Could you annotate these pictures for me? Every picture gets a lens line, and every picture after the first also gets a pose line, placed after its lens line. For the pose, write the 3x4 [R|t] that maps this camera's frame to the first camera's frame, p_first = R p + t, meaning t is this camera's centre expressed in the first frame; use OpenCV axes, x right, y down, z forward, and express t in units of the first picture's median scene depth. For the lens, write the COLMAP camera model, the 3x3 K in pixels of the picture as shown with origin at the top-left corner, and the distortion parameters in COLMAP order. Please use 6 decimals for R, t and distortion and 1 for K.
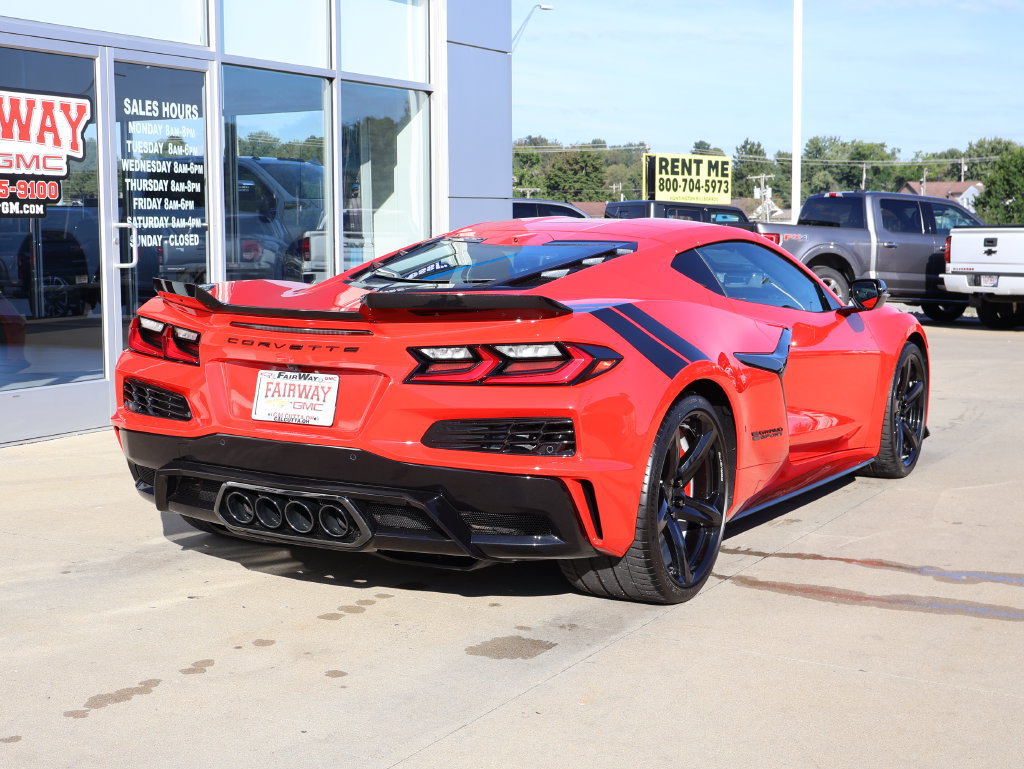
lens RADIAL K [[1480.6, 0, 507.2], [0, 1480.6, 382.7], [0, 0, 1]] dist [-0.011696, -0.058496]
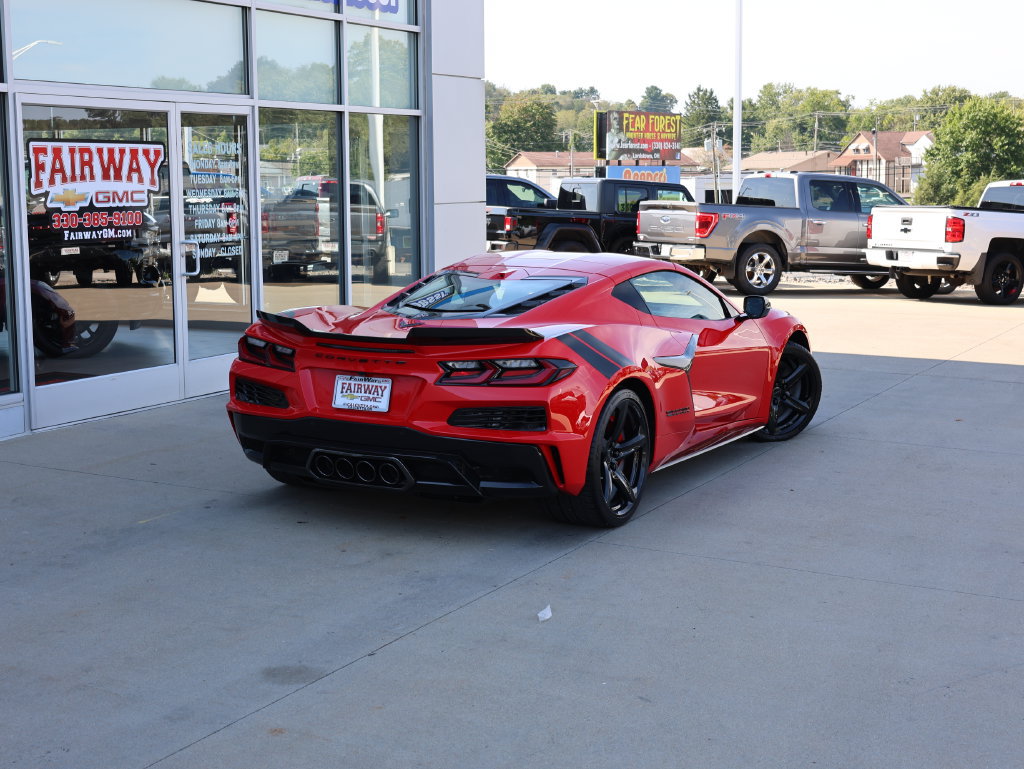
lens RADIAL K [[1511.0, 0, 507.8], [0, 1511.0, 402.3], [0, 0, 1]] dist [-0.017176, -0.056401]
pose [[0.999402, -0.003843, 0.034355, -0.031584], [0.002268, 0.998950, 0.045762, -0.028932], [-0.034495, -0.045656, 0.998361, -0.322590]]
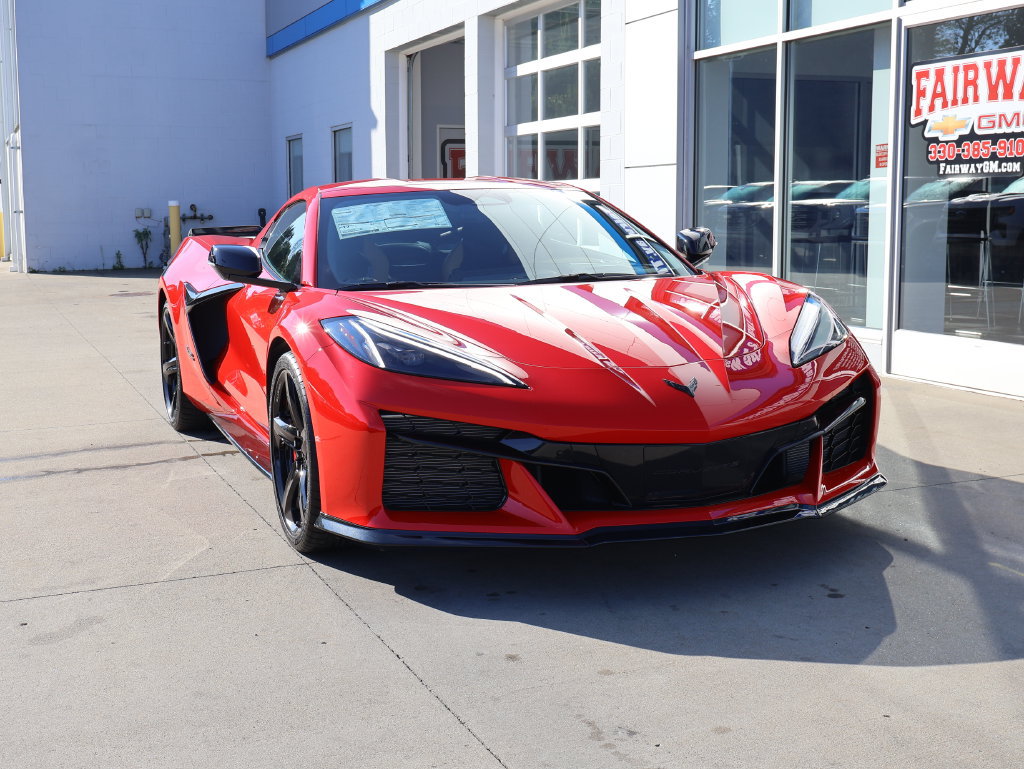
lens RADIAL K [[1355.5, 0, 512.0], [0, 1355.5, 384.5], [0, 0, 1]] dist [0.004821, -0.031991]
pose [[-0.622612, 0.110747, -0.774654, 0.607510], [-0.072121, 0.977601, 0.197727, -0.127188], [0.779200, 0.178976, -0.600679, 1.280721]]
